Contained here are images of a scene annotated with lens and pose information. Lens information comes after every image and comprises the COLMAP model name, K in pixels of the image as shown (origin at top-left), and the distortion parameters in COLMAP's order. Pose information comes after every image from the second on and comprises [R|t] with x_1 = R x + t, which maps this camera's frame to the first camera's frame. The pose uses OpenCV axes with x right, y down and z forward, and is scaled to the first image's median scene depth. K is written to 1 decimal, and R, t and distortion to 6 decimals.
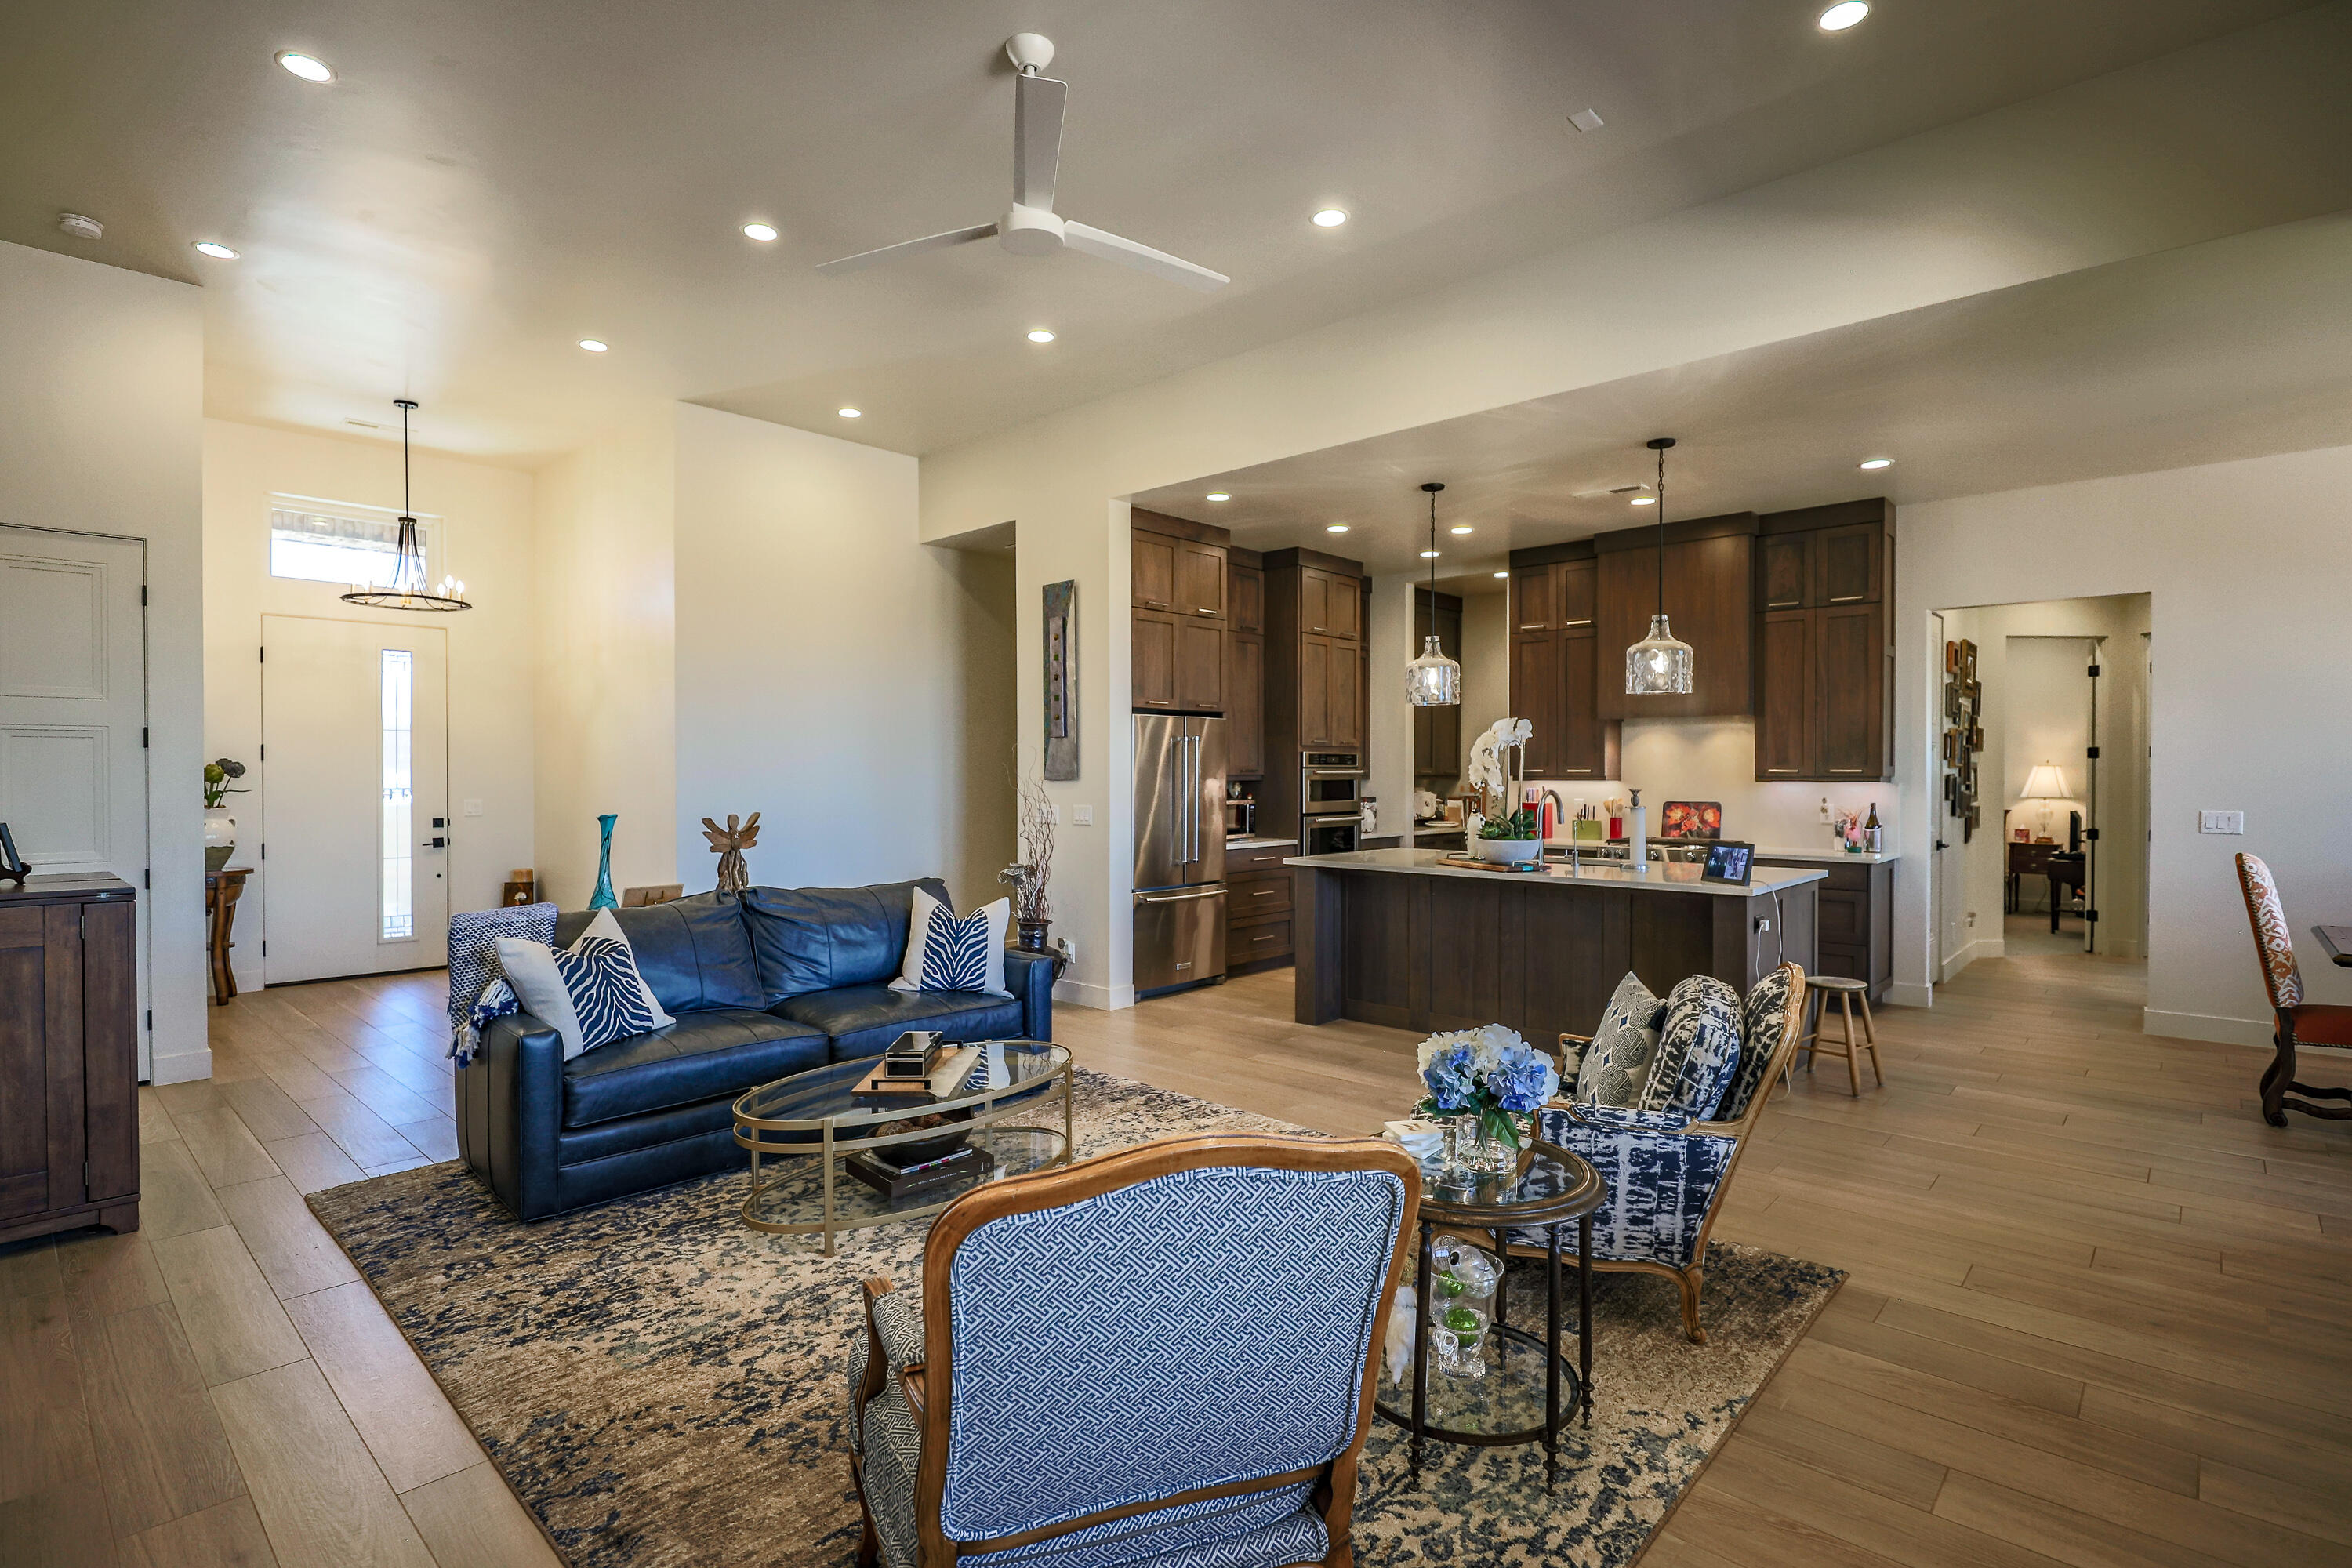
lens RADIAL K [[1134.2, 0, 1176.0], [0, 1134.2, 784.0], [0, 0, 1]] dist [-0.018795, 0.000229]
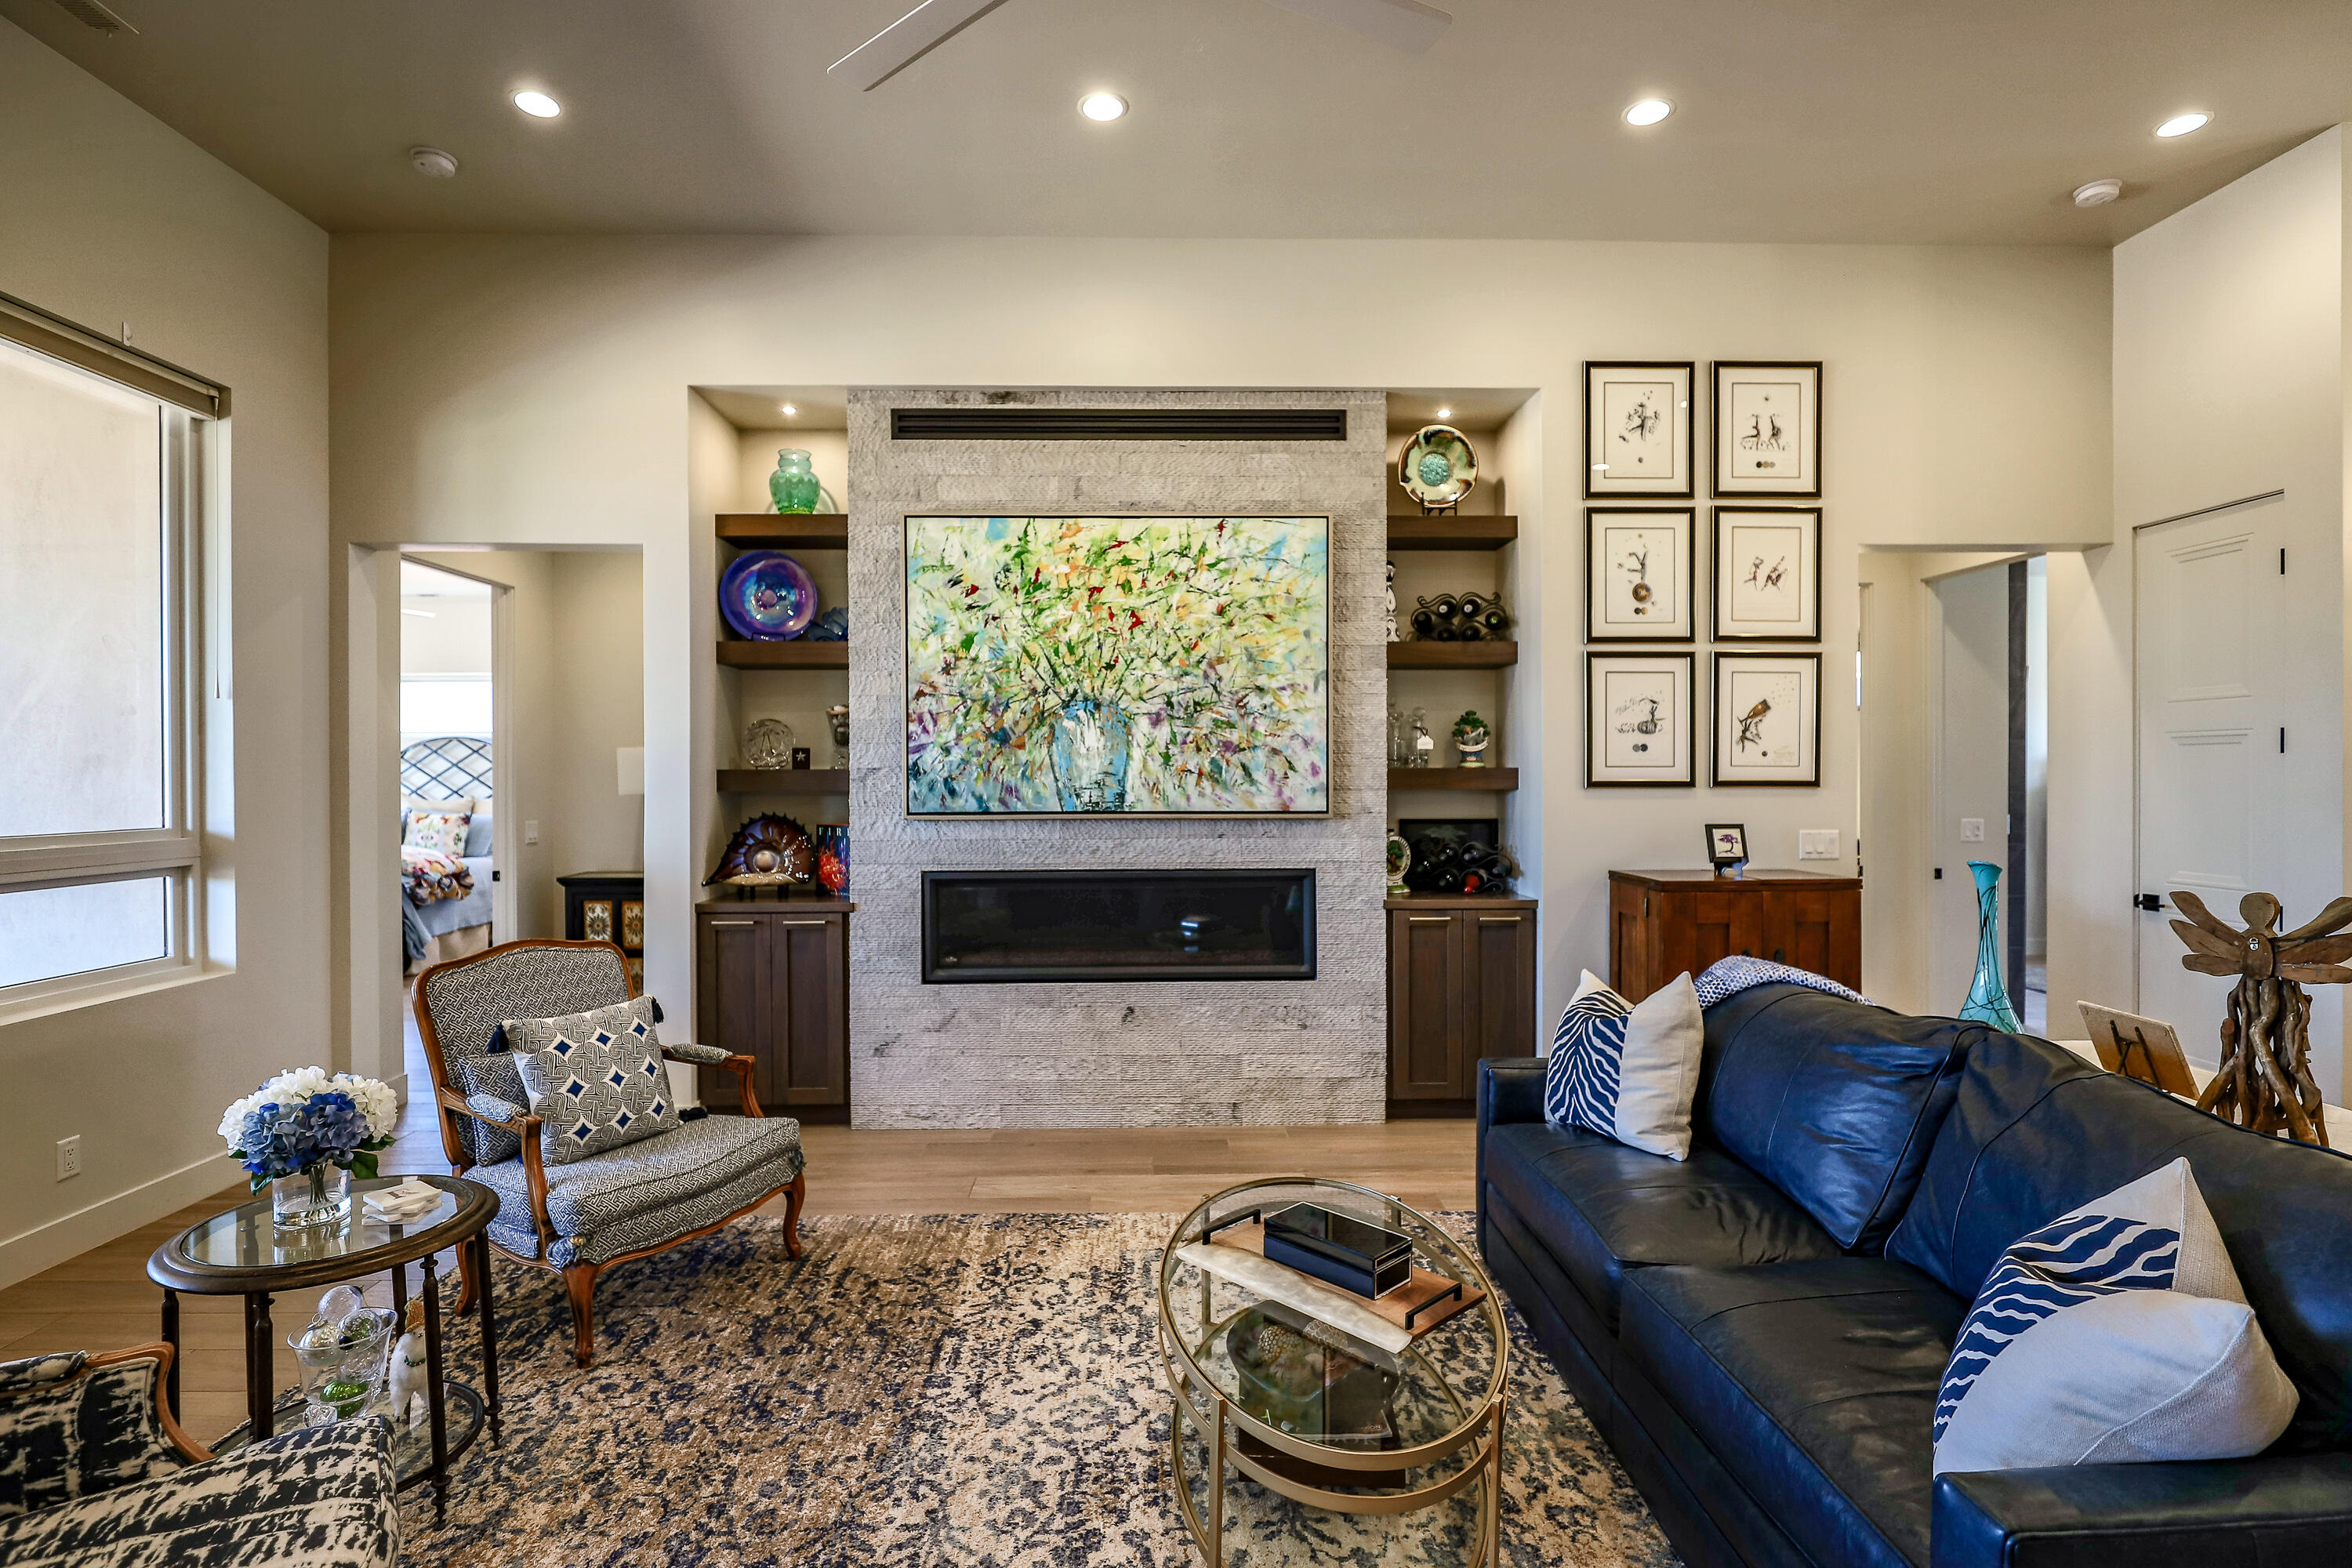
lens RADIAL K [[1125.5, 0, 1153.6], [0, 1125.5, 784.7], [0, 0, 1]] dist [-0.014923, 0.001946]
pose [[-0.726071, 0.004844, -0.687603, 0.141504], [-0.006148, 0.999889, 0.013536, -0.011936], [0.687593, 0.014055, -0.725961, 0.745046]]
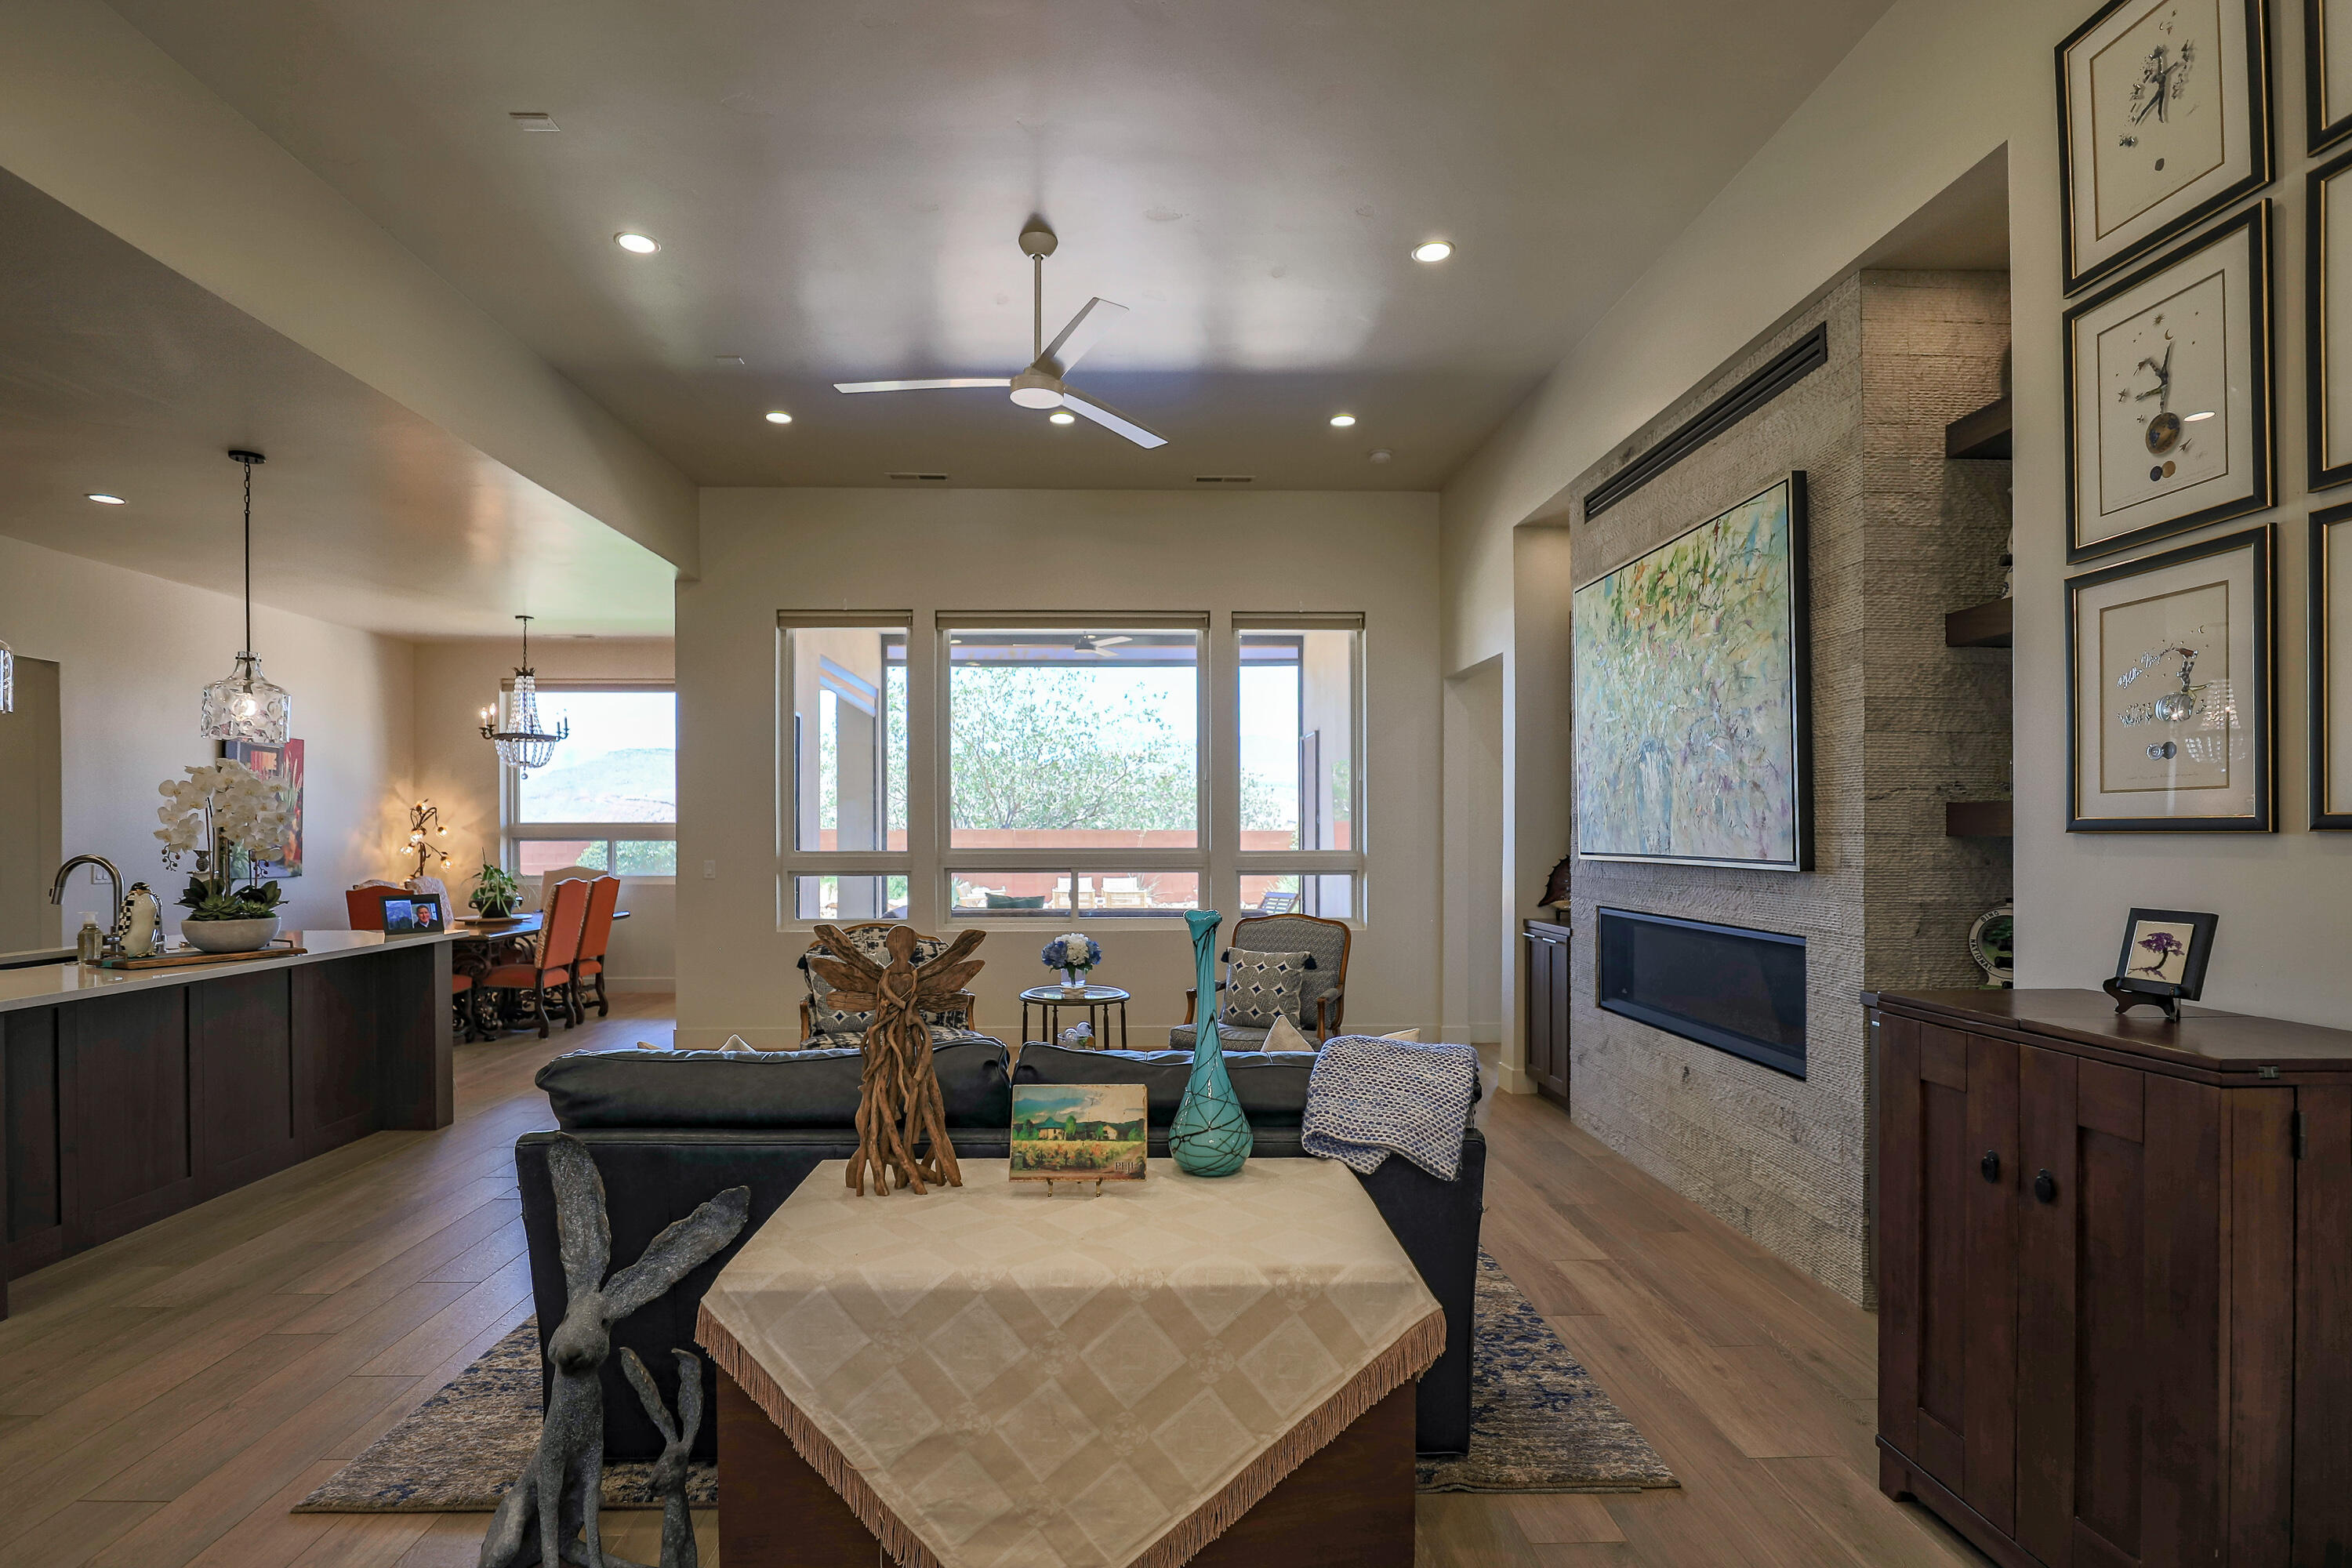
lens RADIAL K [[1139.8, 0, 1160.6], [0, 1139.8, 831.4], [0, 0, 1]] dist [-0.017295, 0.000657]
pose [[-0.698920, 0.000445, 0.715200, -0.561351], [0.008805, 0.999929, 0.007983, -0.008296], [-0.715146, 0.011877, -0.698874, 0.897319]]
